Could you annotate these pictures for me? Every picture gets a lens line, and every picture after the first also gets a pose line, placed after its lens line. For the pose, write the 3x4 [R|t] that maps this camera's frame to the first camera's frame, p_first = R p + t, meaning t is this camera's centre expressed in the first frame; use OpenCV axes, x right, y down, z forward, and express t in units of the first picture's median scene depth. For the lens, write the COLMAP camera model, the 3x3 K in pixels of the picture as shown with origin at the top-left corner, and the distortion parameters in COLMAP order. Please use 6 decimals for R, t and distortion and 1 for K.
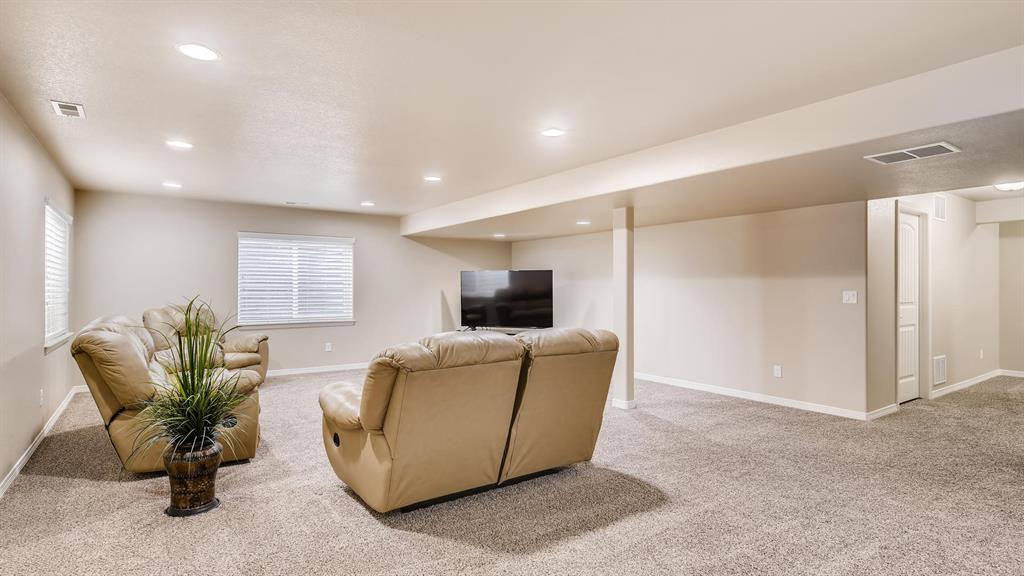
lens RADIAL K [[521.1, 0, 512.1], [0, 521.1, 286.9], [0, 0, 1]] dist [-0.000032, 0.000182]
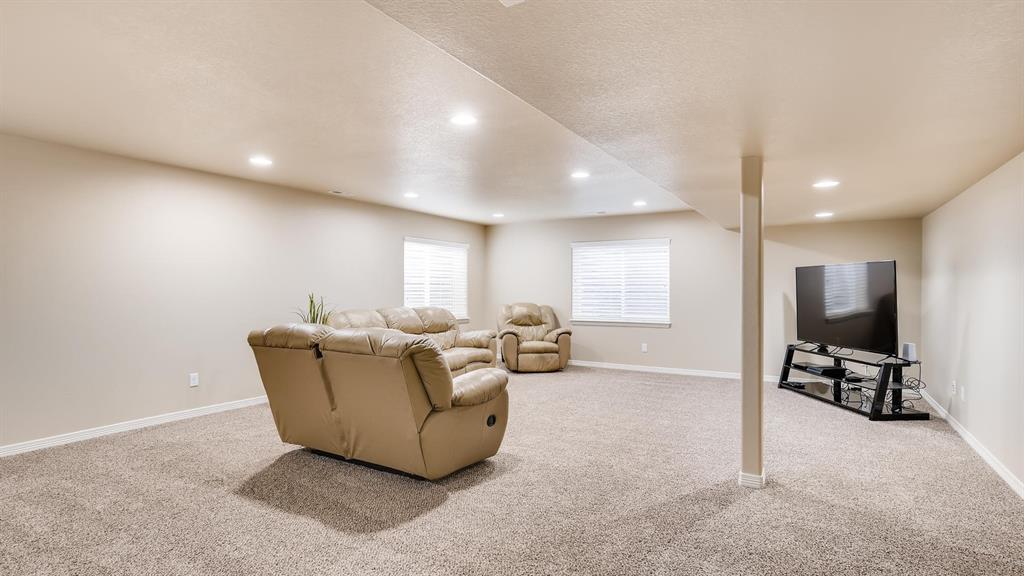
lens RADIAL K [[521.1, 0, 510.6], [0, 521.1, 289.5], [0, 0, 1]] dist [-0.000032, 0.000182]
pose [[0.401475, 0.000429, -0.915870, 0.525090], [0.001646, 0.999998, 0.001190, 0.000474], [0.915868, -0.001985, 0.401474, 0.385293]]
